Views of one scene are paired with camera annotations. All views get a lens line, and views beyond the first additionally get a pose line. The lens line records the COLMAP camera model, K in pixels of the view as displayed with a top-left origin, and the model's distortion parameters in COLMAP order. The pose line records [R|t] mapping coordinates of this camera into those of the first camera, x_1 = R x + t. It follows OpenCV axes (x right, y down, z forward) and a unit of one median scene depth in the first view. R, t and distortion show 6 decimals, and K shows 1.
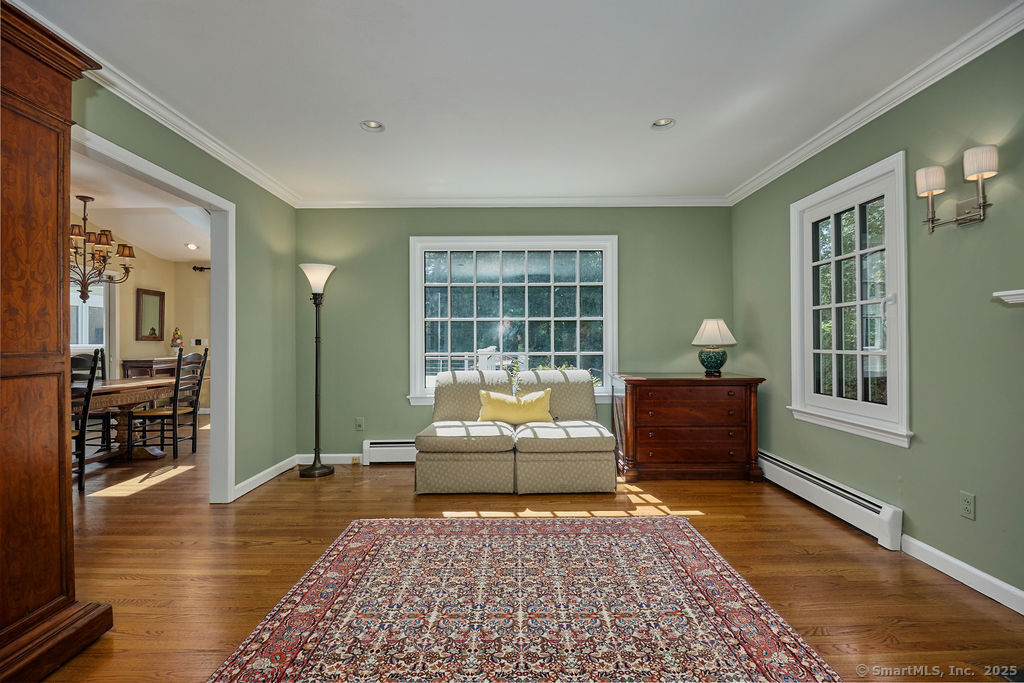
lens RADIAL K [[496.3, 0, 515.8], [0, 496.3, 338.1], [0, 0, 1]] dist [-0.002708, -0.003817]
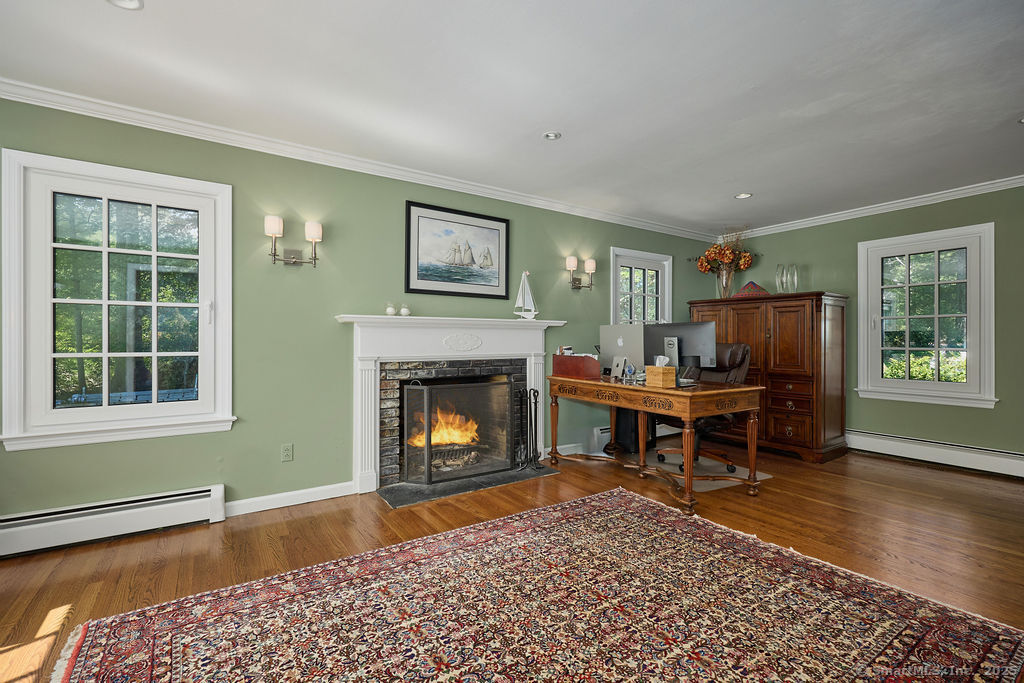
lens RADIAL K [[452.6, 0, 516.7], [0, 452.6, 345.2], [0, 0, 1]] dist [0.001944, 0.000160]
pose [[-0.563454, -0.003221, 0.826141, -0.535163], [-0.003455, 0.999993, 0.001542, 0.008316], [-0.826140, -0.001985, -0.563461, 1.056582]]
